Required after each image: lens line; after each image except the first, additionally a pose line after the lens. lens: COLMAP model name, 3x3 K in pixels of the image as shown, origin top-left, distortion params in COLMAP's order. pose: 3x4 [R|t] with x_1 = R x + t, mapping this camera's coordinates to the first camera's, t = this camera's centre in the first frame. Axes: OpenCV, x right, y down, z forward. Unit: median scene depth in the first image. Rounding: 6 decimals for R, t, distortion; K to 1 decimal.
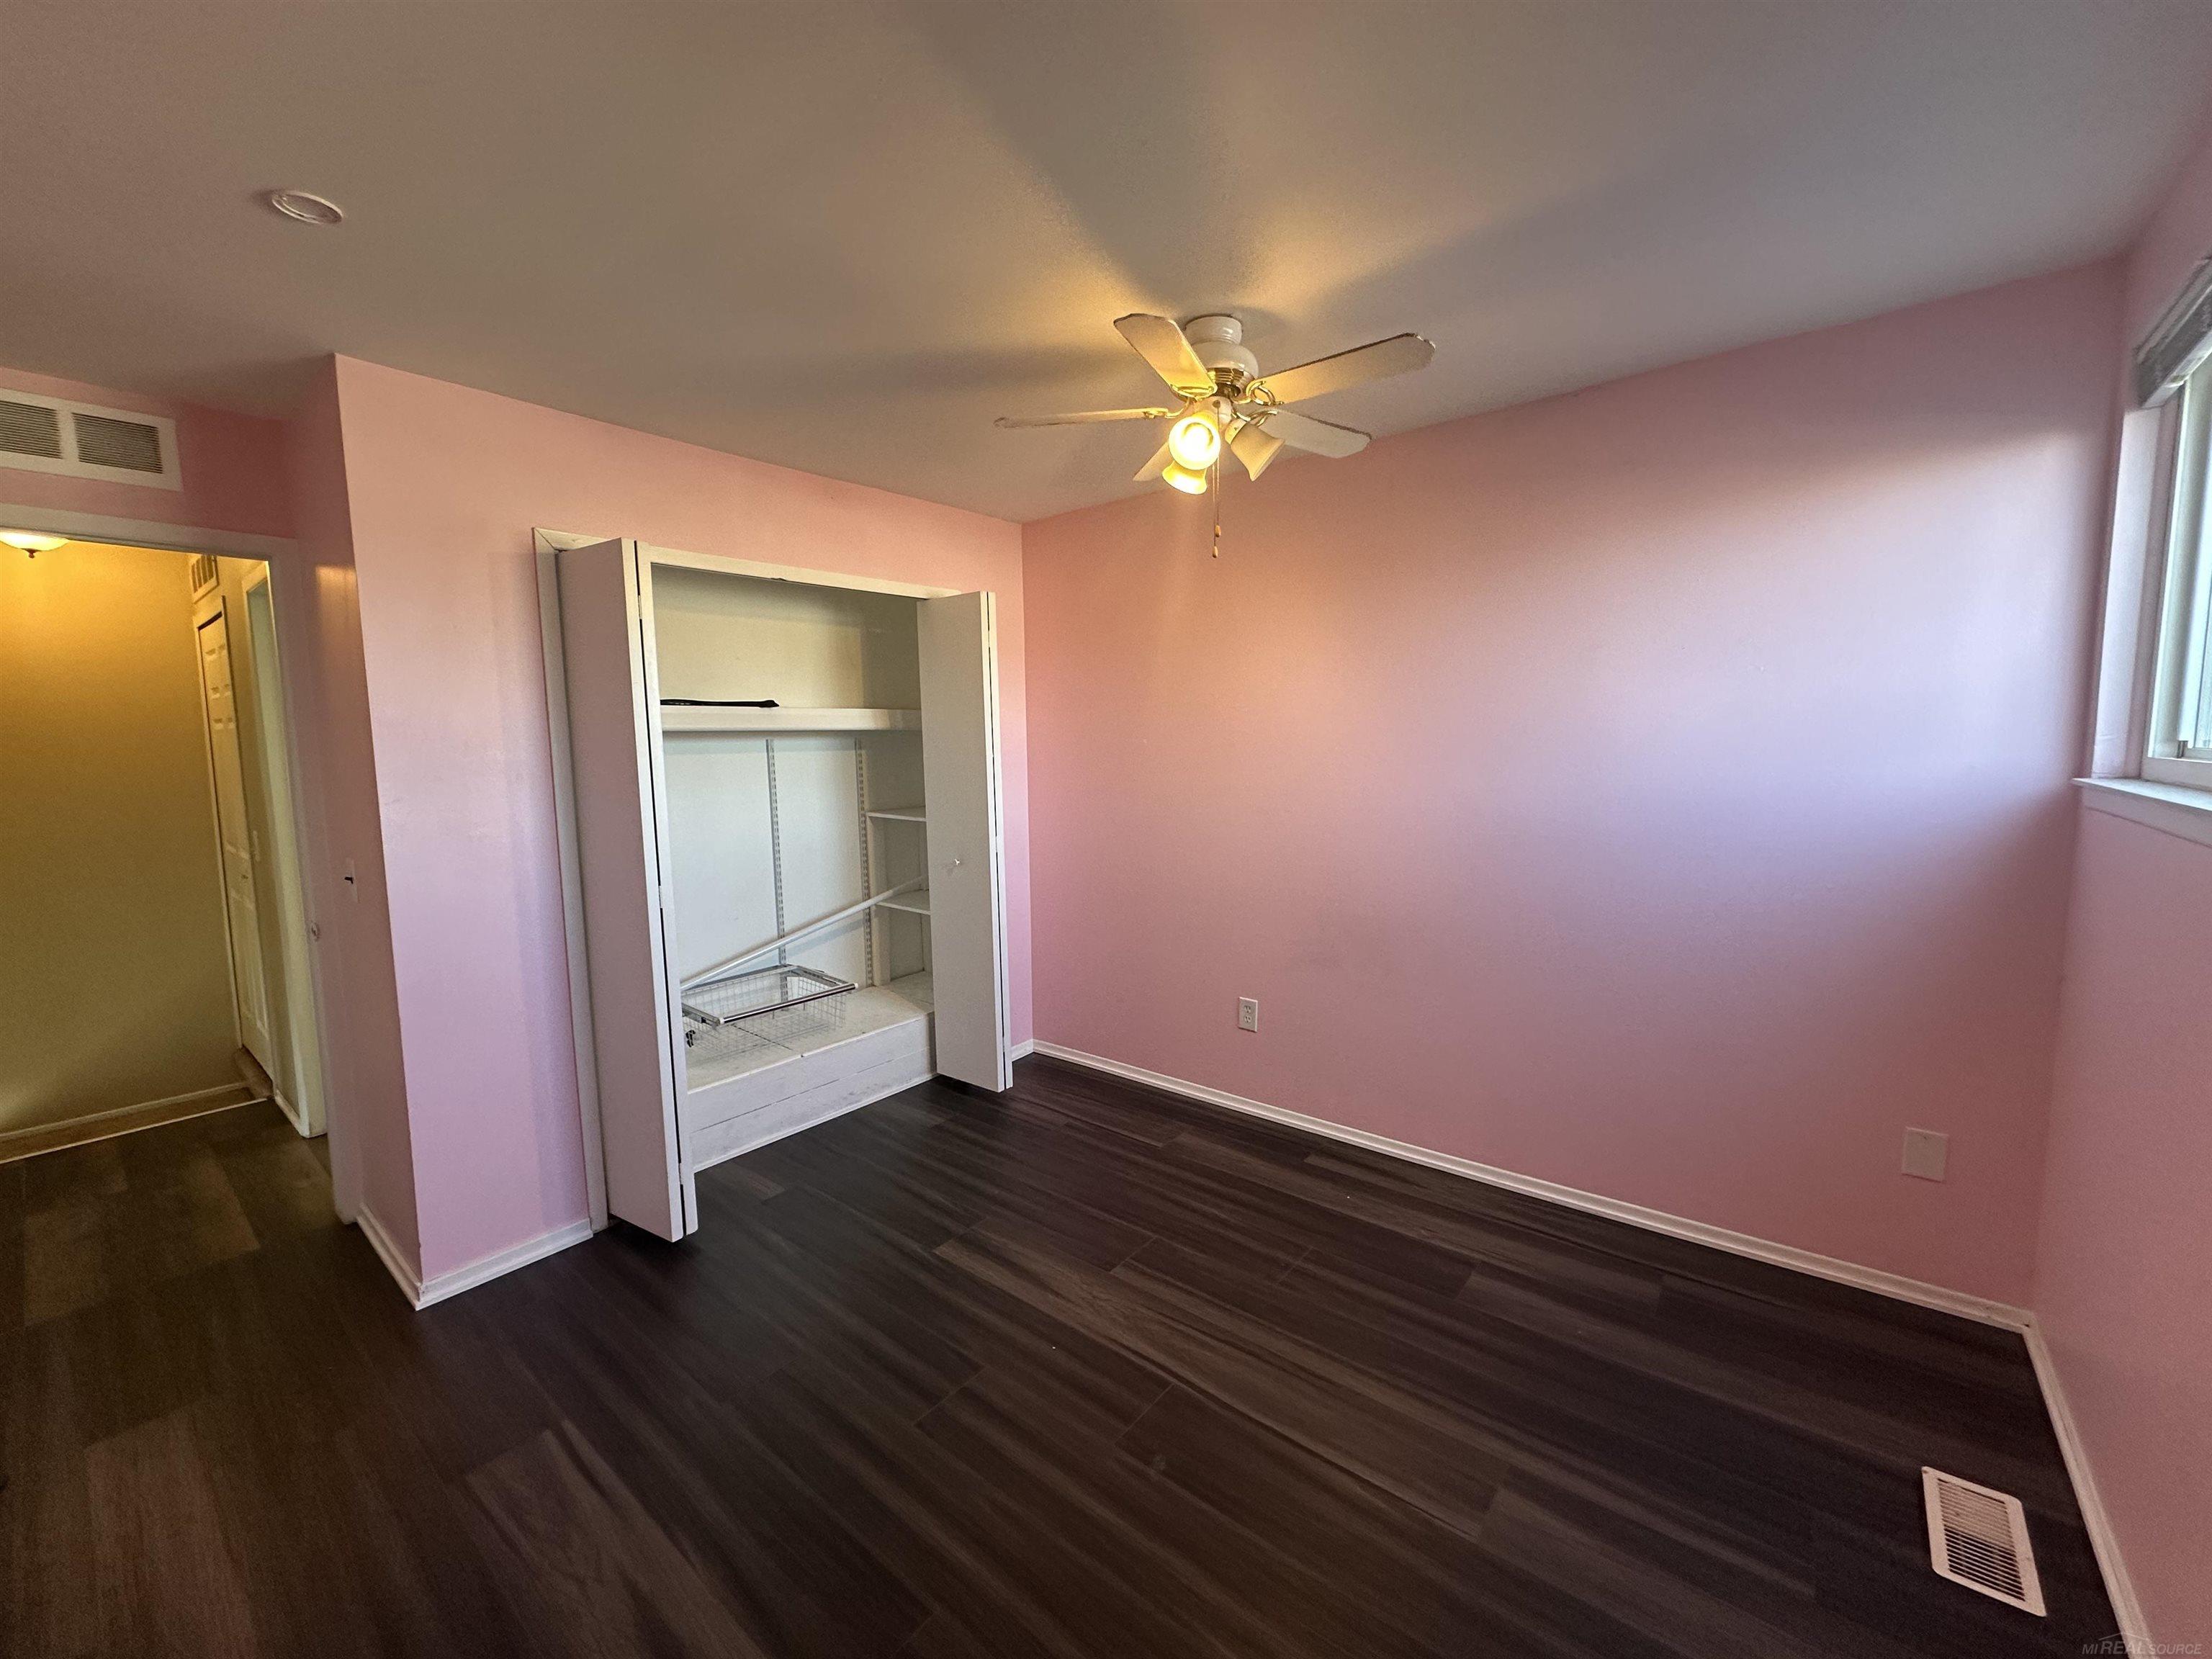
lens RADIAL K [[879.3, 0, 1107.3], [0, 879.3, 827.1], [0, 0, 1]] dist [-0.004181, 0.001215]
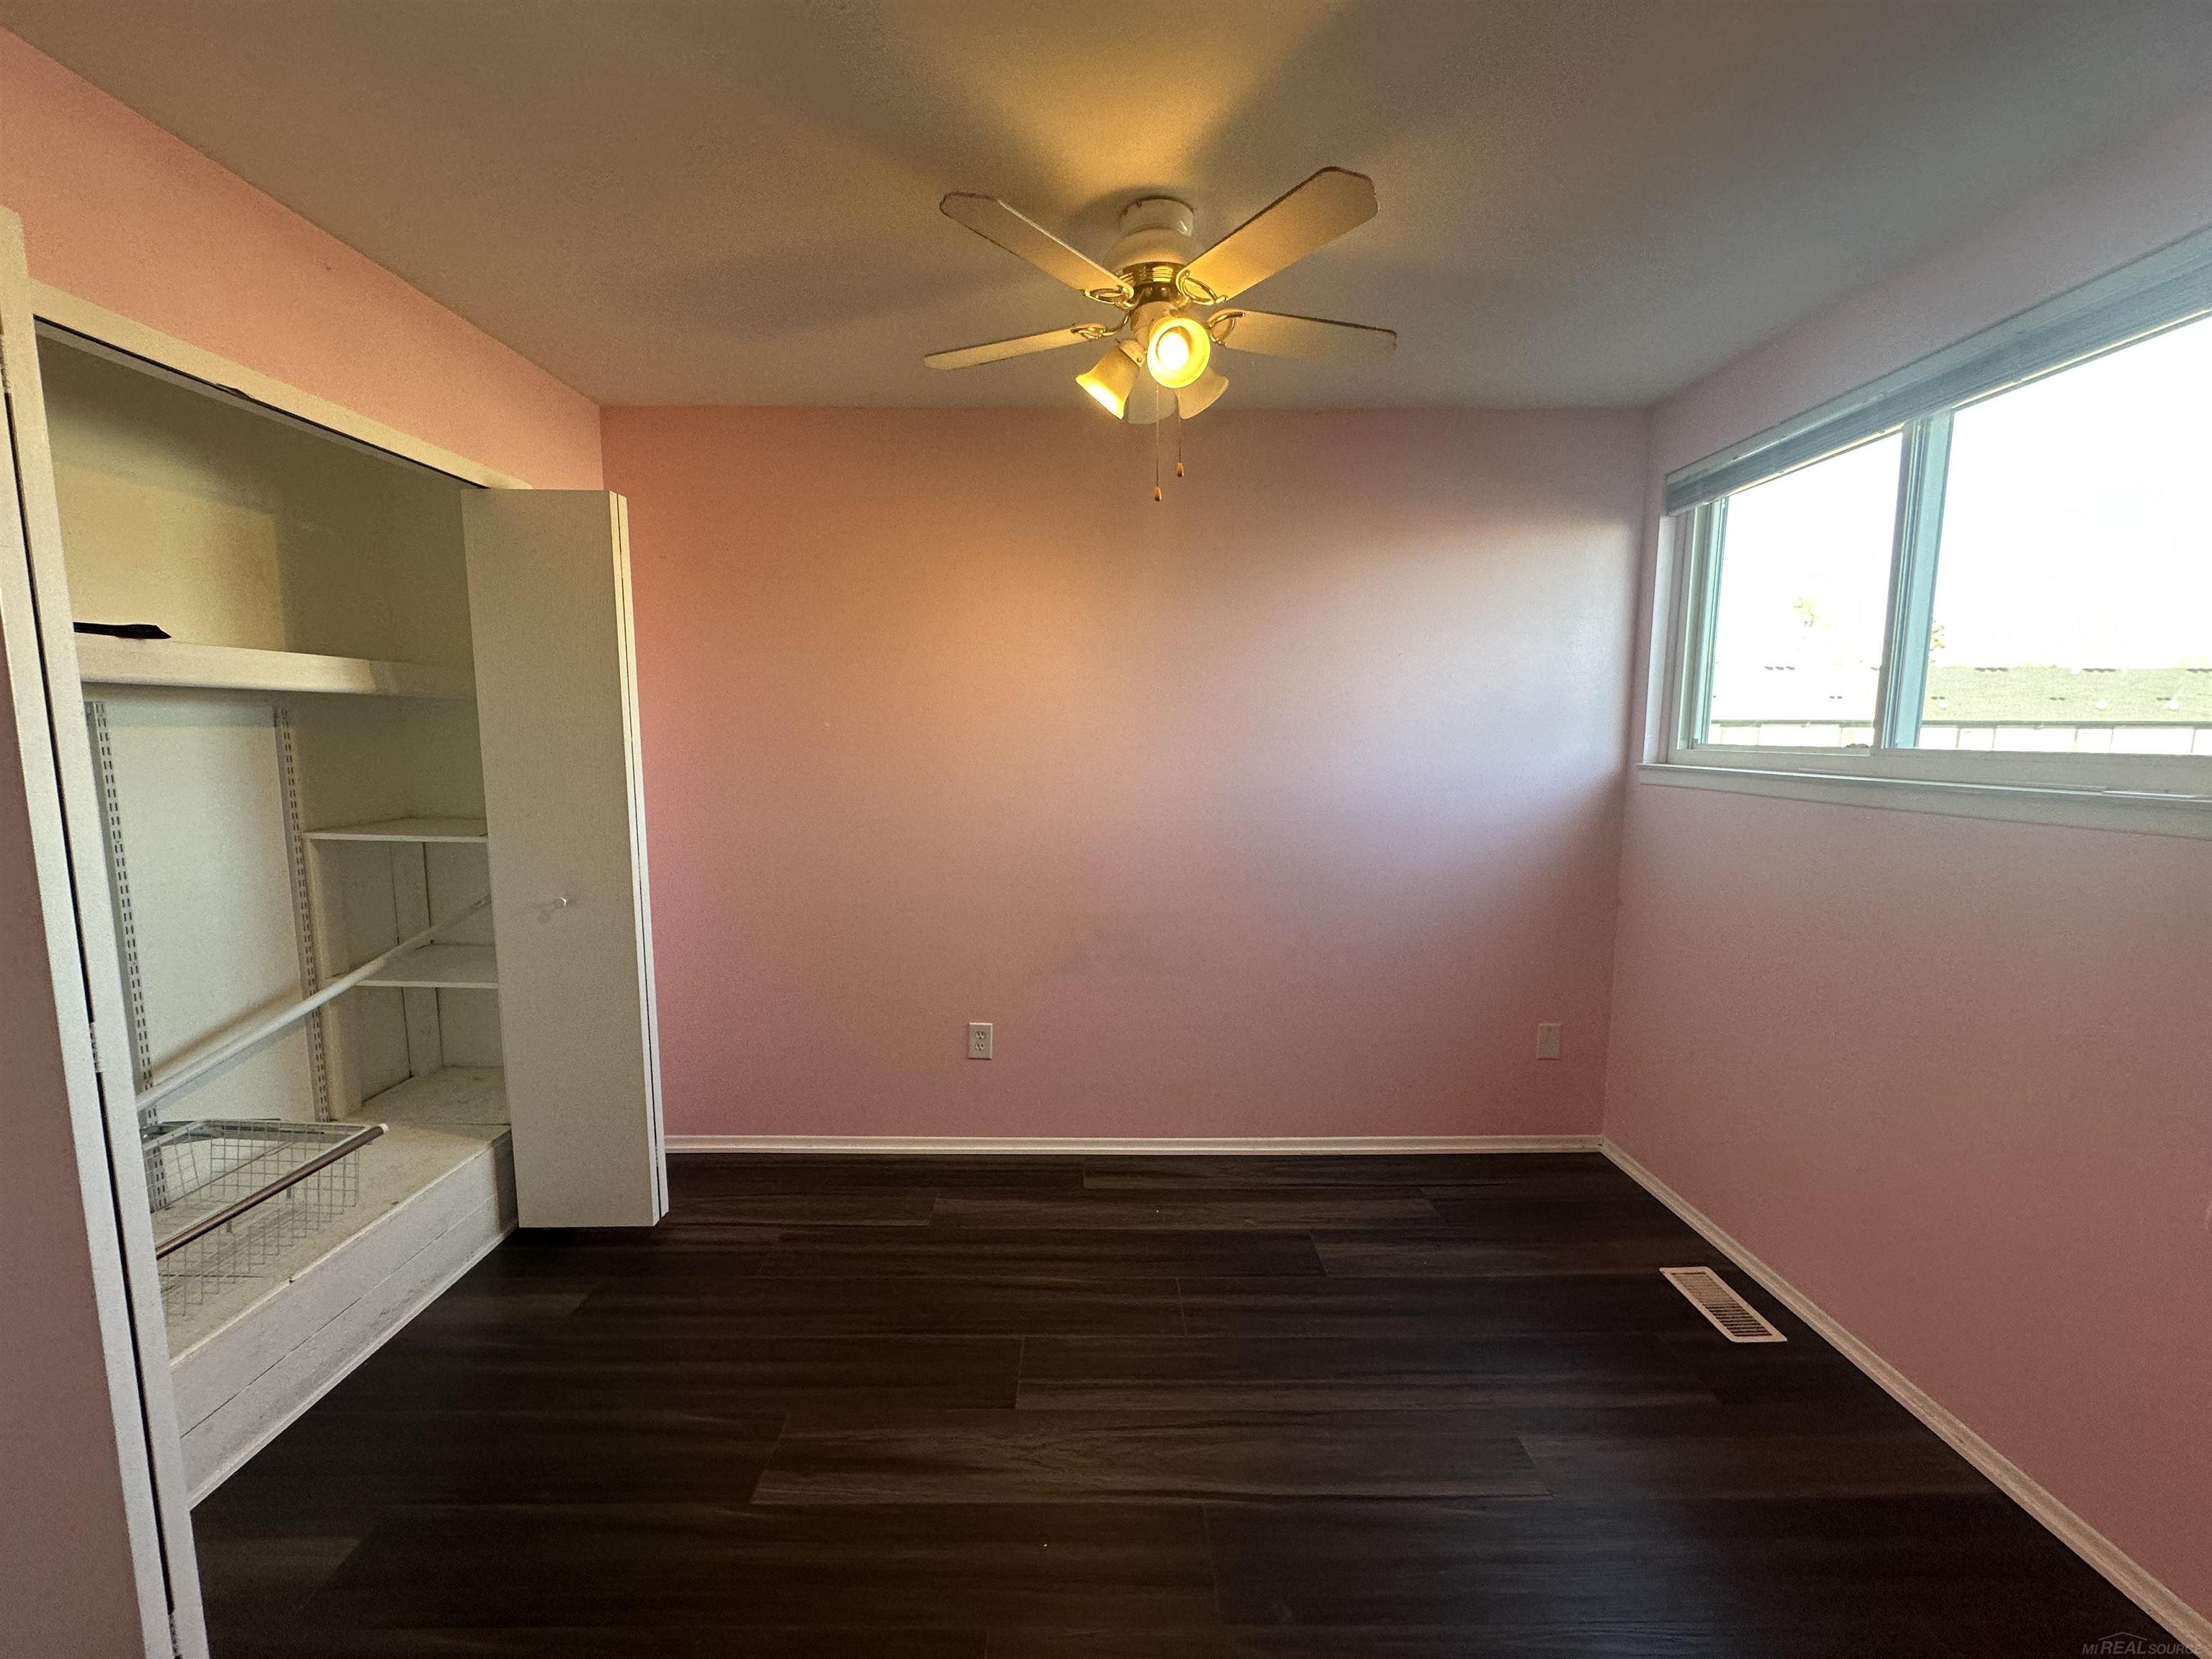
lens RADIAL K [[879.3, 0, 1106.9], [0, 879.3, 830.8], [0, 0, 1]] dist [-0.004181, 0.001215]
pose [[0.769510, -0.052491, 0.636474, -0.302114], [0.043729, 0.998608, 0.029488, -0.015556], [-0.637136, 0.005141, 0.770735, 0.262842]]
